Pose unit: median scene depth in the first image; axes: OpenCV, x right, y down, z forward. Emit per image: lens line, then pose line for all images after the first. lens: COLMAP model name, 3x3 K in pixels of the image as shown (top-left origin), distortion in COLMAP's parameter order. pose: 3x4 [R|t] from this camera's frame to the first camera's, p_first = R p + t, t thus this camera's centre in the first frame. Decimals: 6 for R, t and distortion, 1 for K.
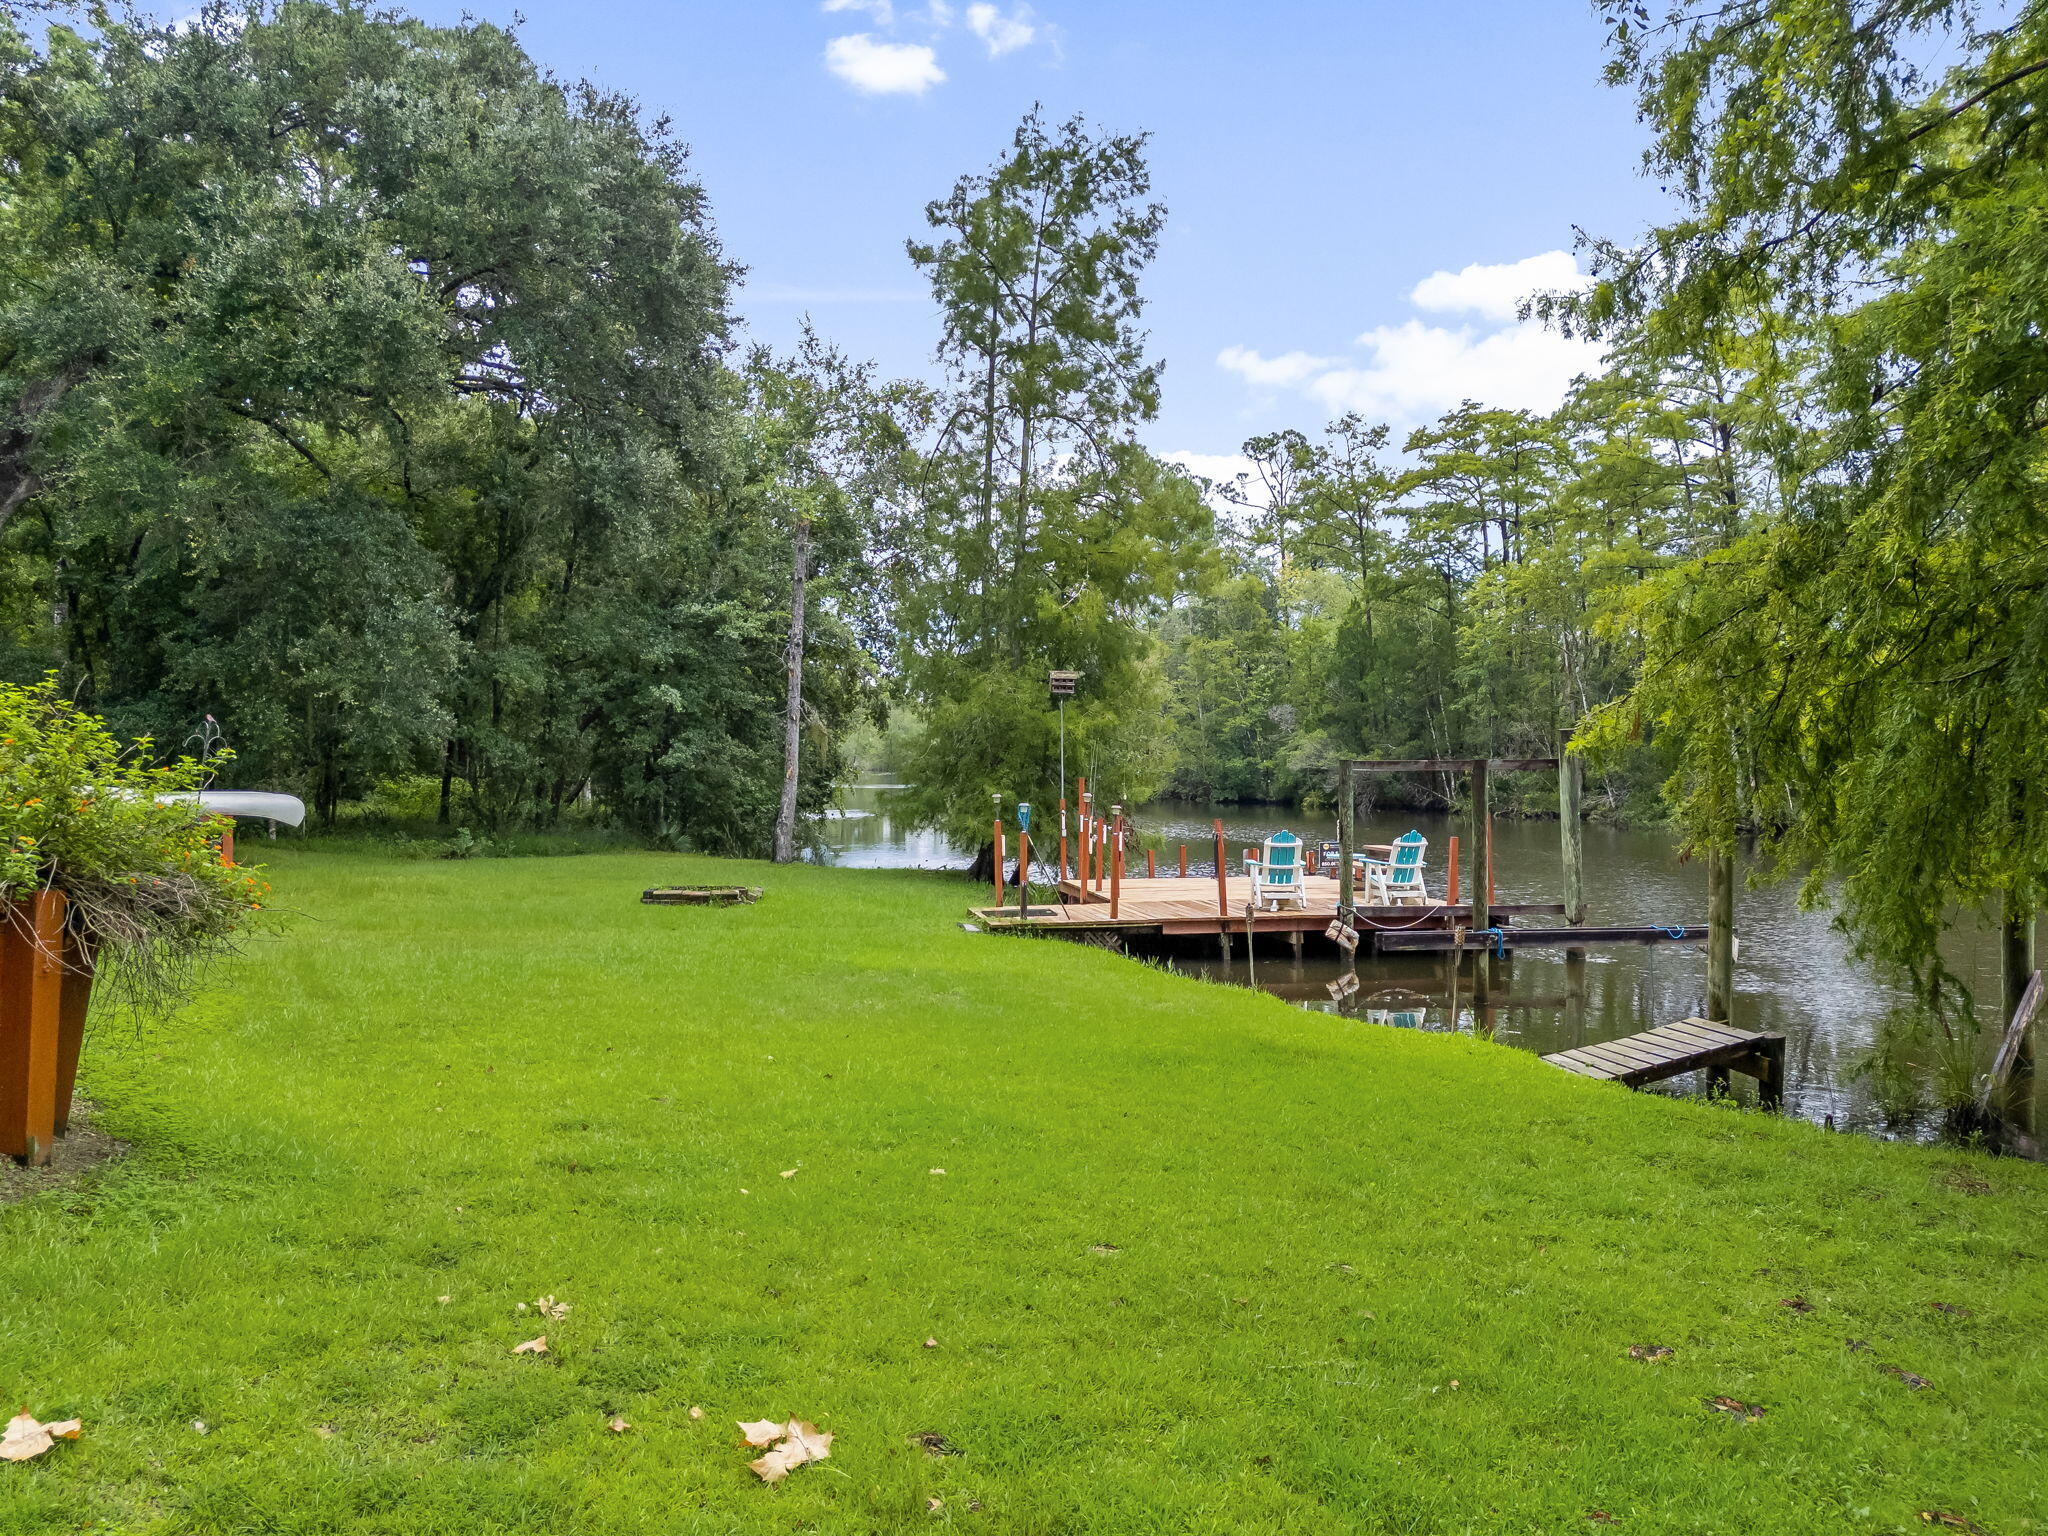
lens RADIAL K [[1526.1, 0, 1018.0], [0, 1526.1, 764.7], [0, 0, 1]] dist [0.095267, -0.109461]
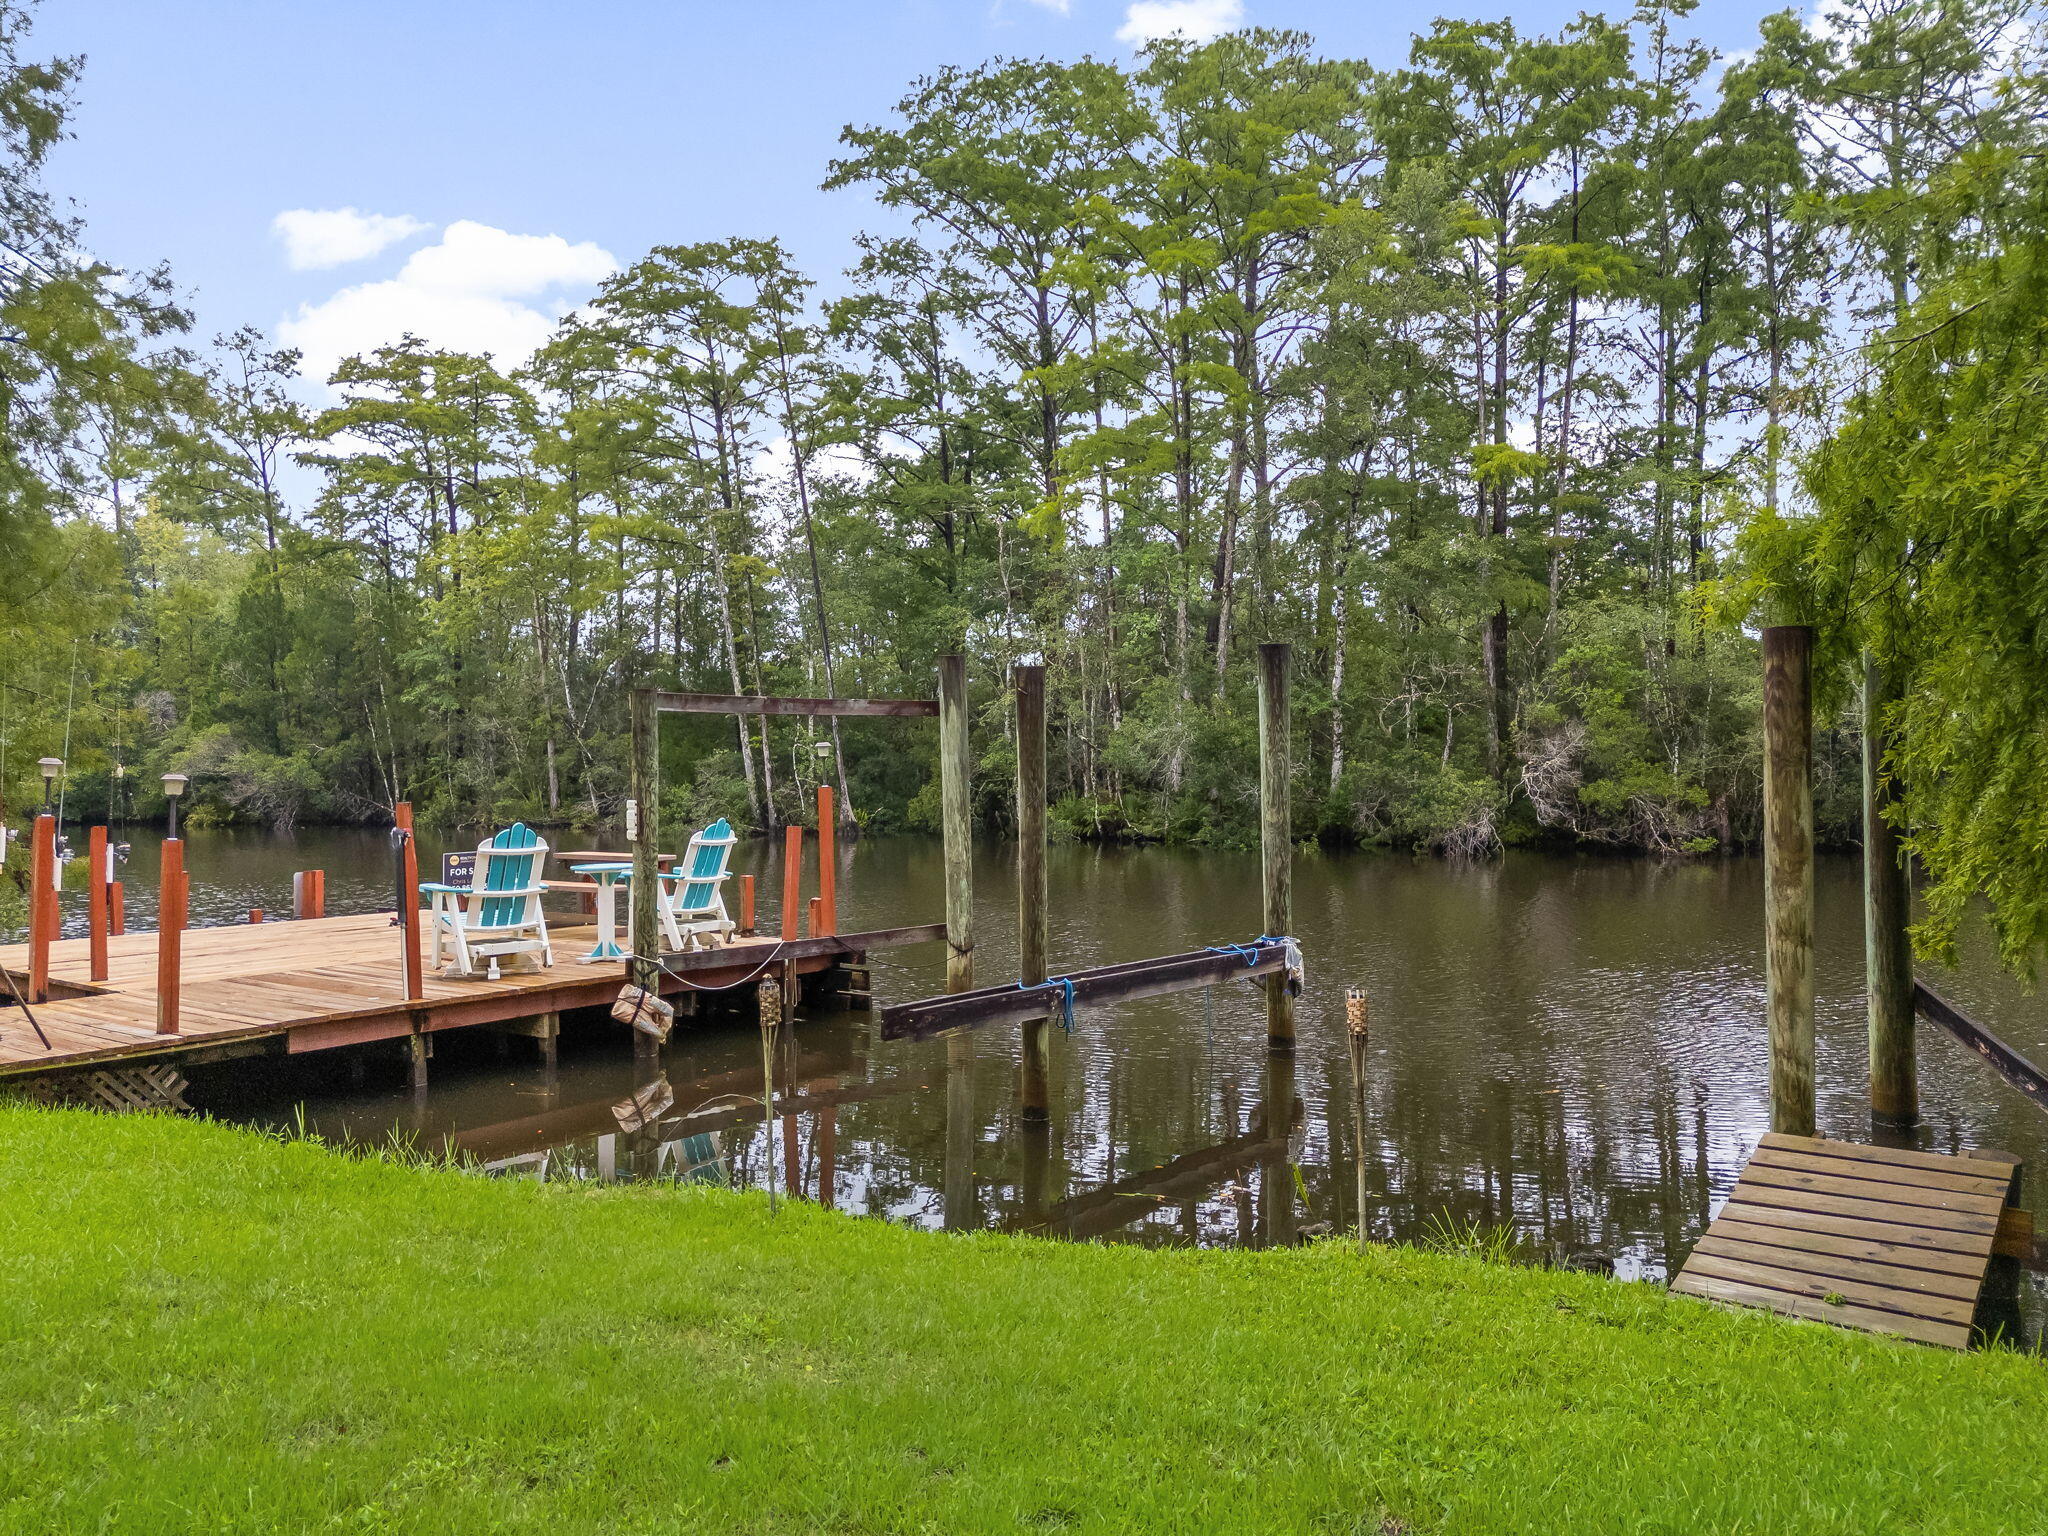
lens RADIAL K [[1526.1, 0, 1018.0], [0, 1526.1, 764.7], [0, 0, 1]] dist [0.095267, -0.109461]
pose [[0.751527, 0.001177, 0.659701, -0.033207], [0.008245, 0.999904, -0.011177, 0.021220], [-0.659651, 0.013839, 0.751445, 0.344996]]
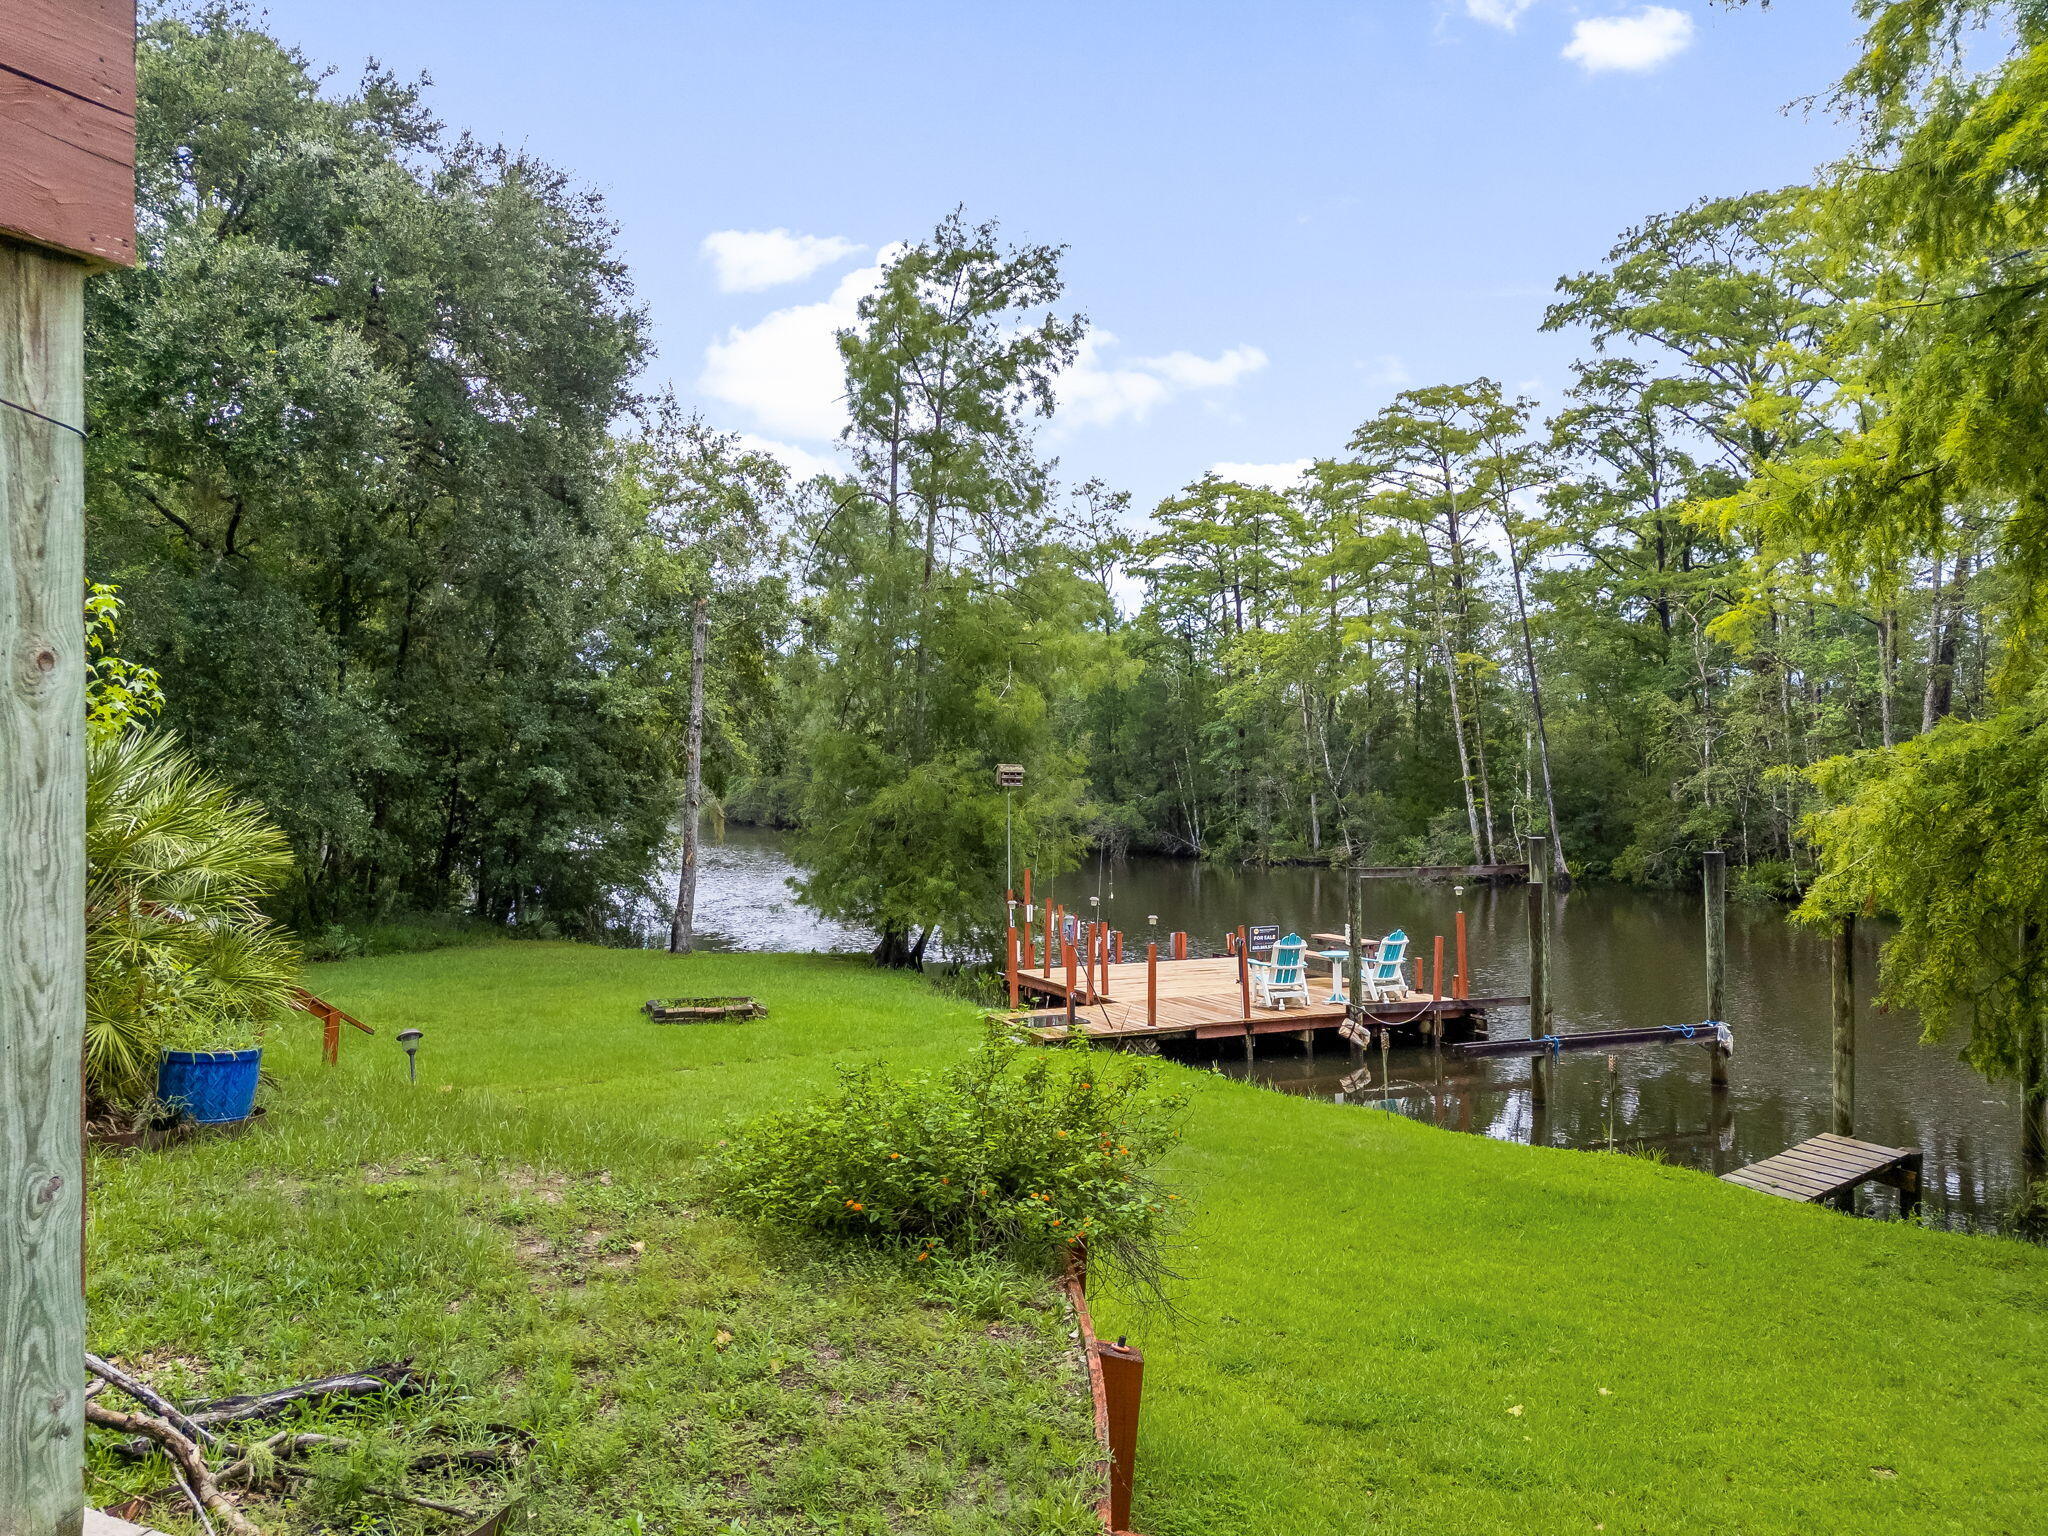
lens RADIAL K [[1526.1, 0, 1018.0], [0, 1526.1, 764.7], [0, 0, 1]] dist [0.095267, -0.109461]
pose [[0.972947, -0.000132, 0.231027, -0.182724], [0.003617, 0.999886, -0.014658, -0.042305], [-0.230998, 0.015097, 0.972837, 0.004318]]
